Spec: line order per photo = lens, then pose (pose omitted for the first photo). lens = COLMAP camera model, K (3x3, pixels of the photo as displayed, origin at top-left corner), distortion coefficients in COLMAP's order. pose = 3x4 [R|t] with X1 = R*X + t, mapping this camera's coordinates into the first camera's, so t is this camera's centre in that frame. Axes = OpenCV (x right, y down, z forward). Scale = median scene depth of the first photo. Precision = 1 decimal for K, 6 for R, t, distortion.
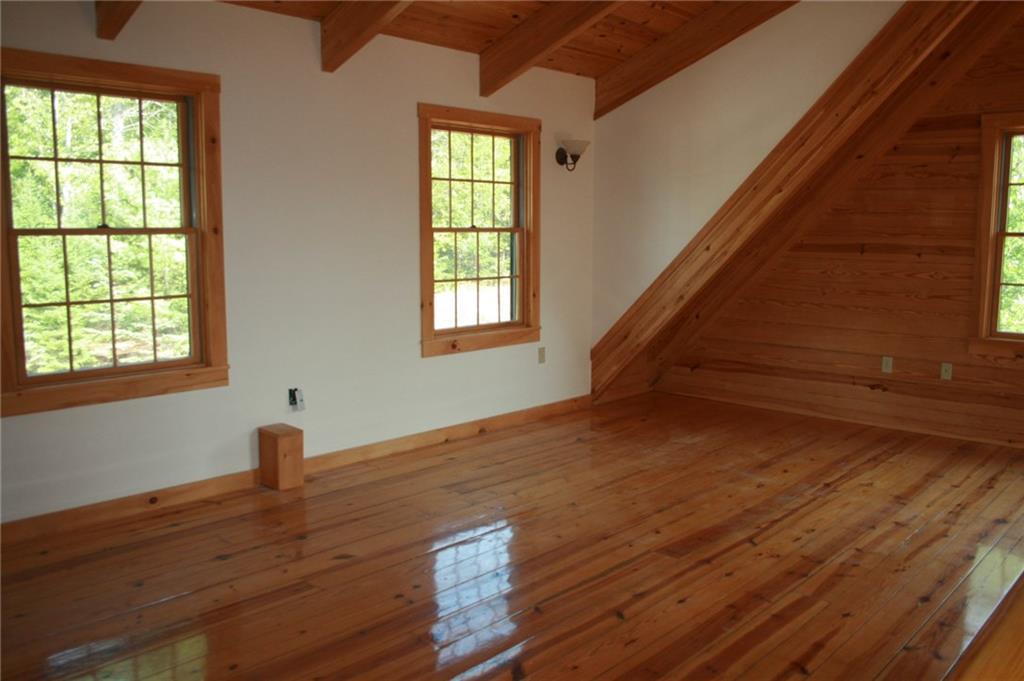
lens RADIAL K [[860.1, 0, 512.0], [0, 860.1, 340.5], [0, 0, 1]] dist [-0.135874, 0.107222]
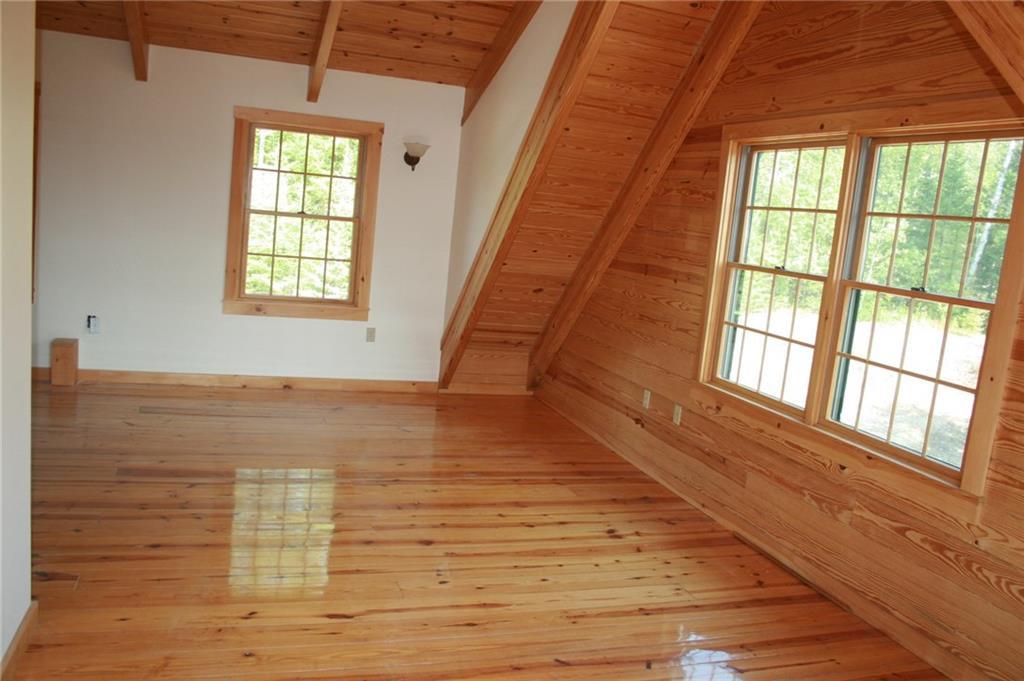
lens RADIAL K [[860.1, 0, 512.0], [0, 860.1, 340.5], [0, 0, 1]] dist [-0.135874, 0.107222]
pose [[0.868970, 0.151247, -0.471185, 0.774297], [-0.155987, 0.987326, 0.029249, -0.039284], [0.469637, 0.048083, 0.881549, 0.117823]]
